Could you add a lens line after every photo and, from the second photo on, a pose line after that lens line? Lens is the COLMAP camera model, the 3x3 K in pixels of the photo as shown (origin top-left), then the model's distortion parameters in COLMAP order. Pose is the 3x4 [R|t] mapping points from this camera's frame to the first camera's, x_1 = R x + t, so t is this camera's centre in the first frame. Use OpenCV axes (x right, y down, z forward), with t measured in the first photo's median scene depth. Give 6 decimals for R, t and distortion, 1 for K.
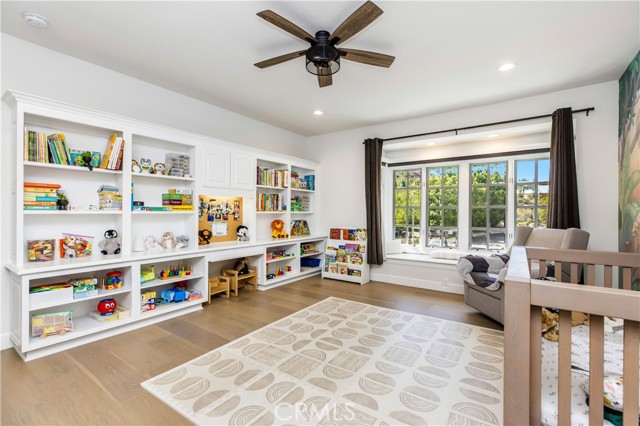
lens RADIAL K [[281.1, 0, 323.1], [0, 281.1, 211.3], [0, 0, 1]] dist [0.000121, -0.000036]
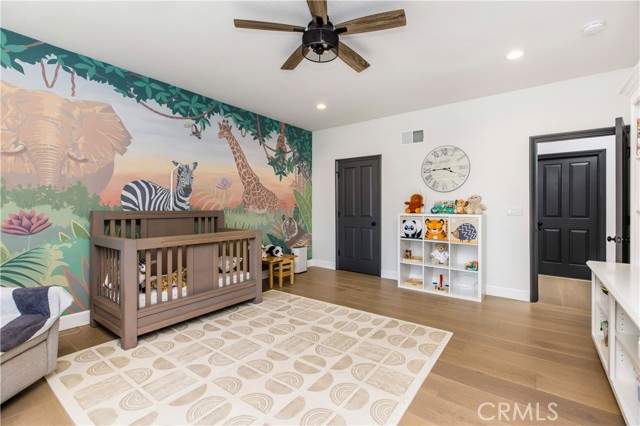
lens RADIAL K [[298.2, 0, 317.0], [0, 298.2, 210.1], [0, 0, 1]] dist [0.009668, 0.000016]
pose [[-0.998659, -0.005848, 0.051445, -0.036993], [-0.005363, 0.999940, 0.009560, 0.001039], [-0.051498, 0.009271, -0.998630, 1.629667]]
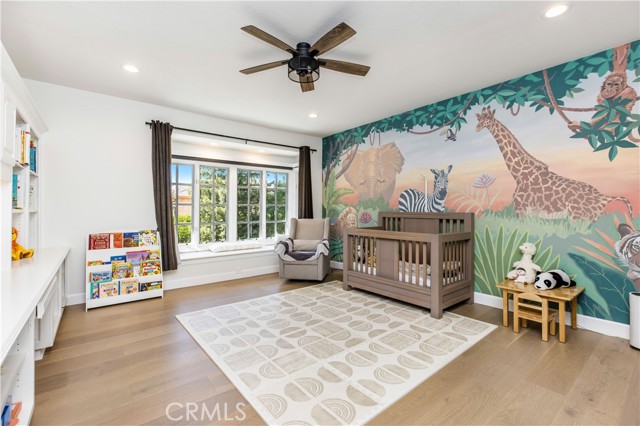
lens RADIAL K [[281.1, 0, 323.1], [0, 281.1, 211.3], [0, 0, 1]] dist [0.000121, -0.000036]
pose [[0.292401, -0.011811, 0.956223, -0.833807], [0.001204, 0.999927, 0.011983, -0.002684], [-0.956295, -0.002352, 0.292394, 0.498596]]
